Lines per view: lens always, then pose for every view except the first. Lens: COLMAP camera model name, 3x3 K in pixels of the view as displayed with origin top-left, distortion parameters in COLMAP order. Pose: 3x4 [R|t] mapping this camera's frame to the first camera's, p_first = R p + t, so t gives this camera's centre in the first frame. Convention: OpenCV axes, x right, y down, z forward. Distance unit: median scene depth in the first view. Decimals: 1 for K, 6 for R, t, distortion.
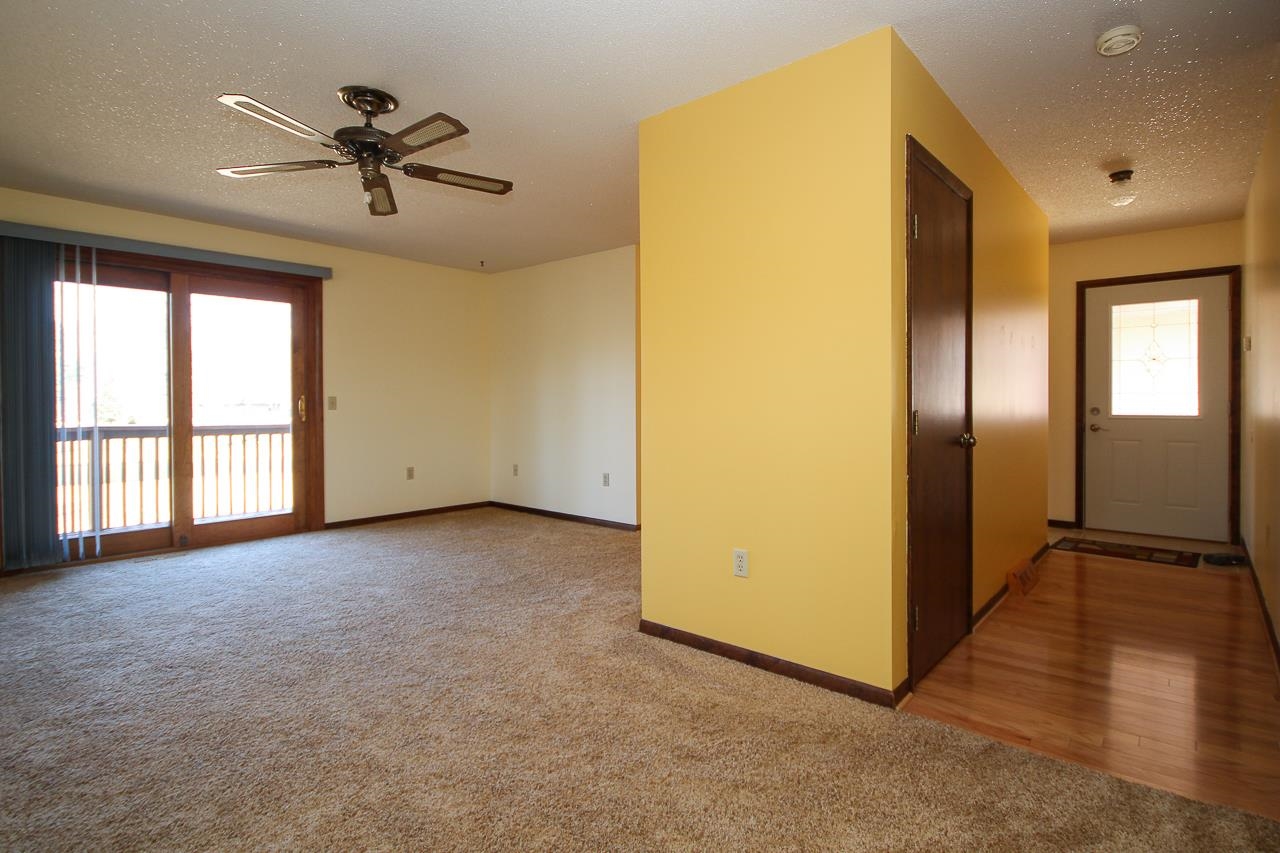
lens RADIAL K [[657.2, 0, 640.0], [0, 657.2, 426.5], [0, 0, 1]] dist [-0.000388, -0.000040]
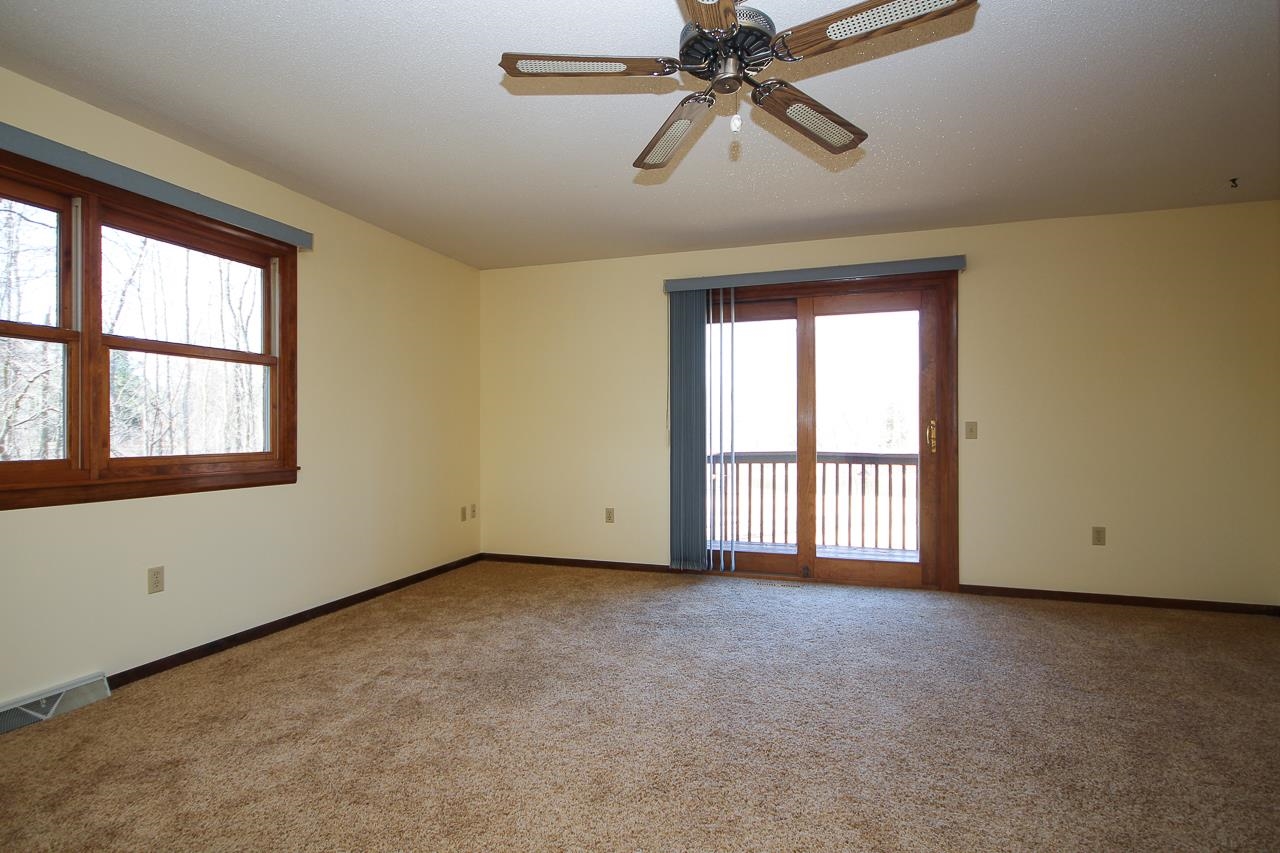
lens RADIAL K [[657.2, 0, 640.0], [0, 657.2, 426.5], [0, 0, 1]] dist [-0.000388, -0.000040]
pose [[0.369381, 0.003639, -0.929271, 0.118438], [-0.030438, 0.999503, -0.008185, -0.024738], [0.928779, 0.031308, 0.369309, 0.407021]]
